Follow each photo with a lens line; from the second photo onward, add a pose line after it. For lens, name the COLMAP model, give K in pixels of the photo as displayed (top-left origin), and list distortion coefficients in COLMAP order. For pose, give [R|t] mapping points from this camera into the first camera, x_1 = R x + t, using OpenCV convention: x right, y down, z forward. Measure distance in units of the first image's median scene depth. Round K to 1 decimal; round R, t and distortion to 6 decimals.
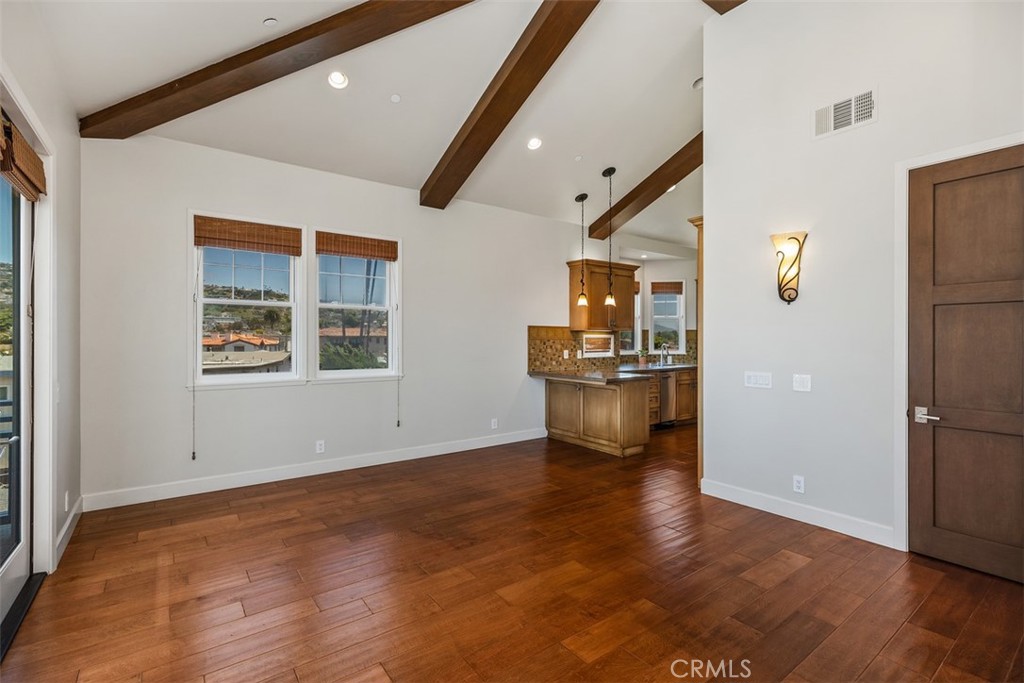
lens RADIAL K [[460.8, 0, 506.8], [0, 460.8, 345.4], [0, 0, 1]] dist [0.004004, 0.000180]
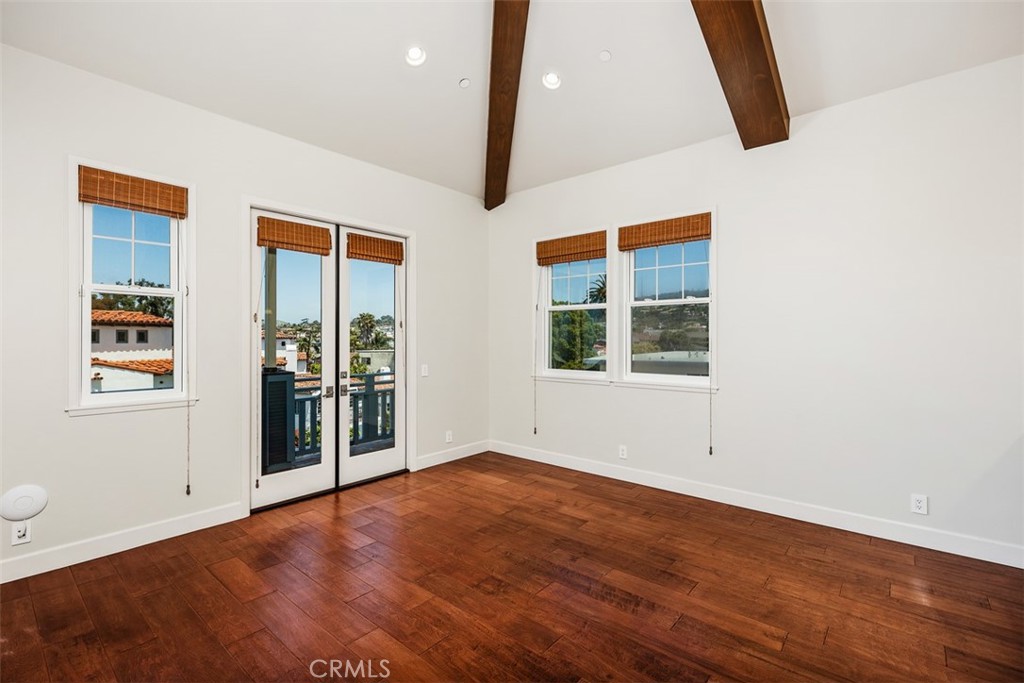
lens RADIAL K [[460.8, 0, 509.5], [0, 460.8, 335.4], [0, 0, 1]] dist [0.004004, 0.000180]
pose [[0.226332, -0.007467, -0.974022, 0.388811], [-0.013847, 0.999845, -0.010882, -0.006893], [0.973952, 0.015950, 0.226194, 0.452811]]
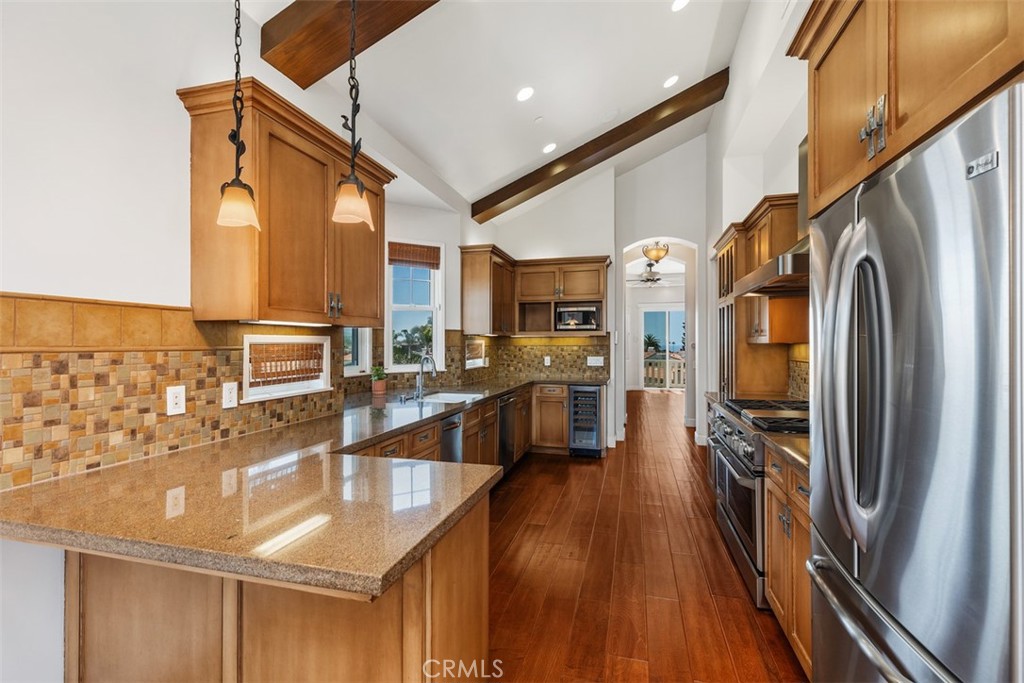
lens RADIAL K [[460.8, 0, 507.7], [0, 460.8, 338.7], [0, 0, 1]] dist [0.004004, 0.000180]
pose [[0.781765, 0.004545, 0.623557, 0.127594], [0.010982, 0.999718, -0.021055, -0.013052], [-0.623477, 0.023308, 0.781494, 0.737615]]
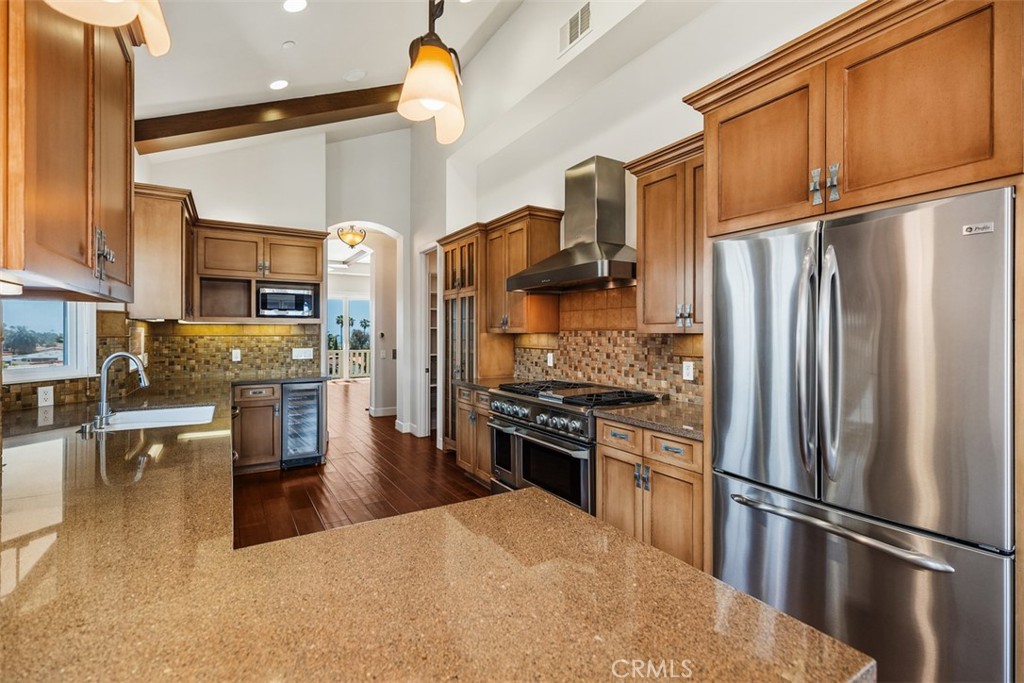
lens RADIAL K [[460.8, 0, 511.0], [0, 460.8, 334.9], [0, 0, 1]] dist [0.004004, 0.000180]
pose [[0.074095, -0.004328, 0.997242, 0.071938], [0.013359, 0.999905, 0.003347, -0.016088], [-0.997162, 0.013074, 0.074146, 0.967001]]
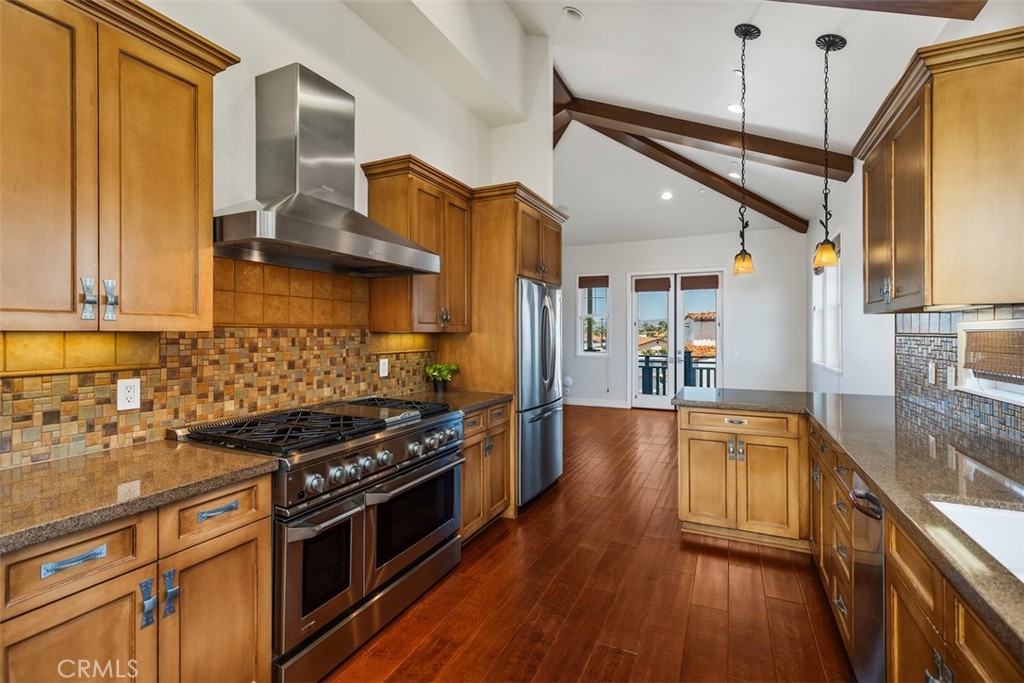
lens RADIAL K [[460.8, 0, 507.7], [0, 460.8, 334.7], [0, 0, 1]] dist [0.004004, 0.000180]
pose [[-0.879827, 0.001620, -0.475291, 0.742900], [-0.006938, 0.999844, 0.016251, -0.020489], [0.475243, 0.017596, -0.879679, 1.362474]]
